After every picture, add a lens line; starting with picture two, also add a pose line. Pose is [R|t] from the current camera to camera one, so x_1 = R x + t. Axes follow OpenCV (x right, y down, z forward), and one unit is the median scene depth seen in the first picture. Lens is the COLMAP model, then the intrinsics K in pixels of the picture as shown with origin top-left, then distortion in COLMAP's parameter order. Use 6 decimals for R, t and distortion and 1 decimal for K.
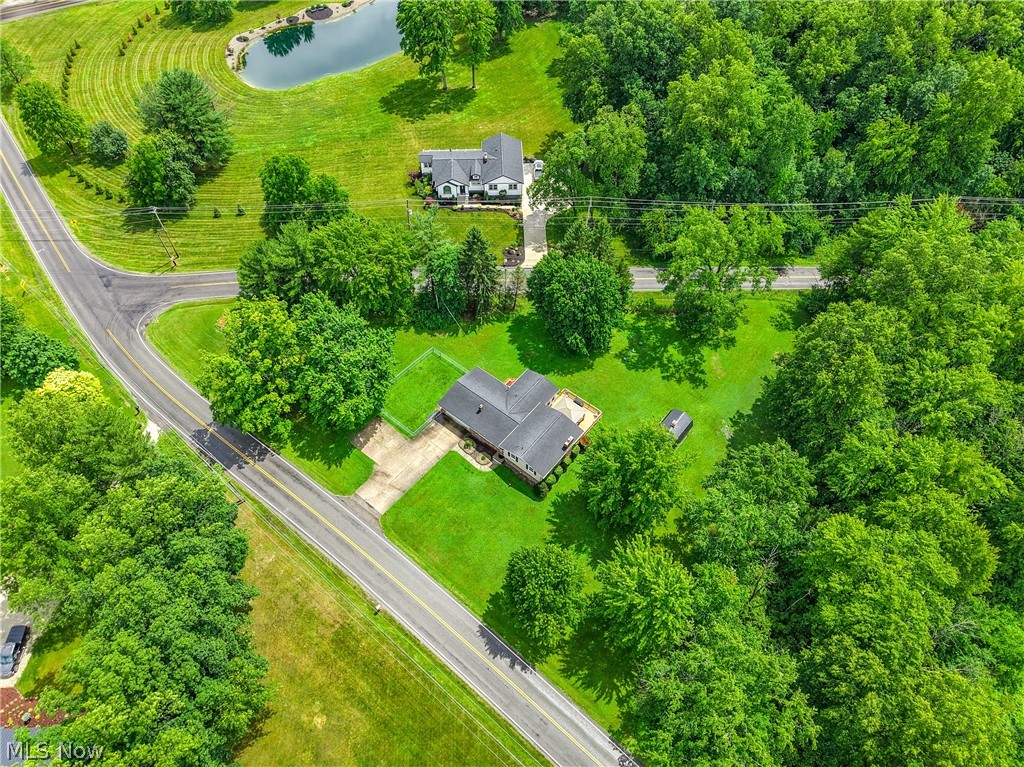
lens RADIAL K [[681.9, 0, 509.7], [0, 681.9, 385.3], [0, 0, 1]] dist [0.076022, -0.097457]
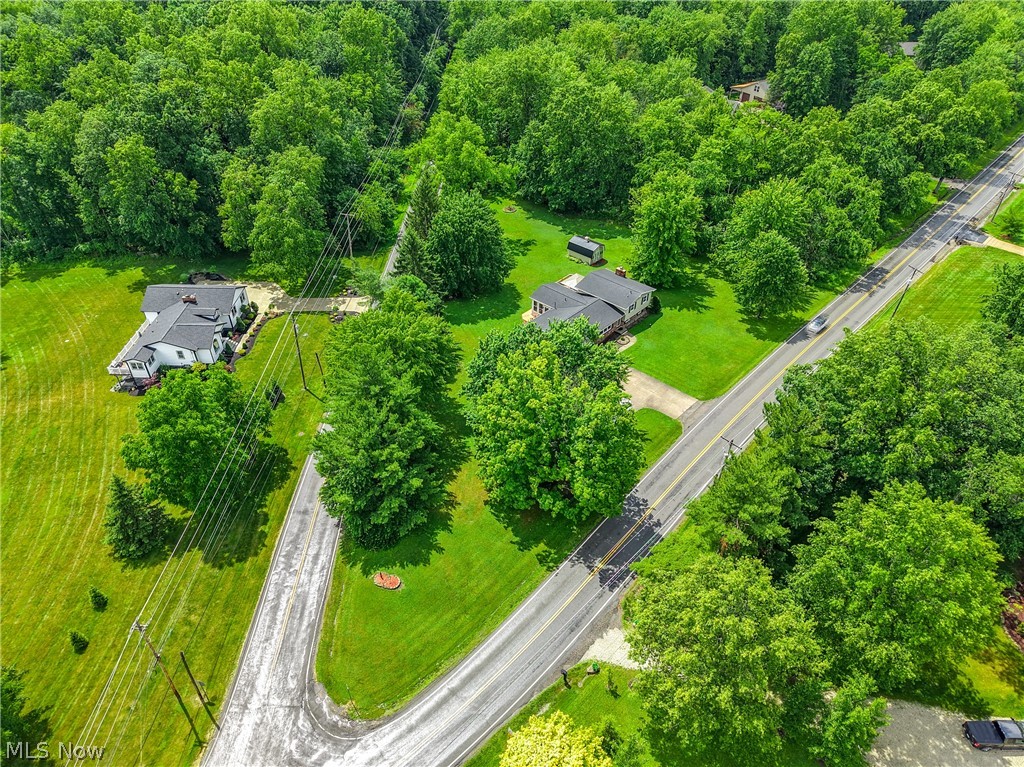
lens RADIAL K [[678.5, 0, 509.6], [0, 678.5, 383.6], [0, 0, 1]] dist [0.068715, -0.088476]
pose [[0.061239, -0.623171, 0.779684, -0.879508], [0.807954, 0.489607, 0.327864, -0.329973], [-0.586055, 0.609871, 0.533477, 0.594375]]
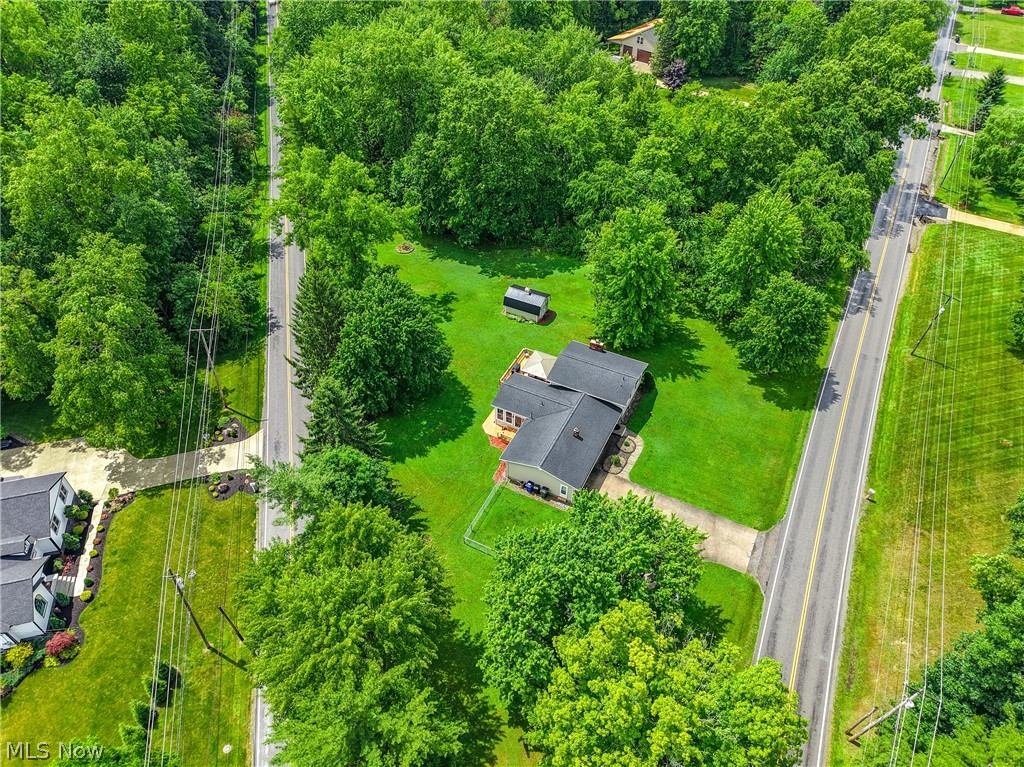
lens RADIAL K [[681.9, 0, 509.7], [0, 681.9, 385.3], [0, 0, 1]] dist [0.076022, -0.097457]
pose [[-0.217115, -0.678918, 0.701378, -0.507214], [0.789151, 0.300831, 0.535483, -0.432791], [-0.574545, 0.669754, 0.470454, 0.662527]]
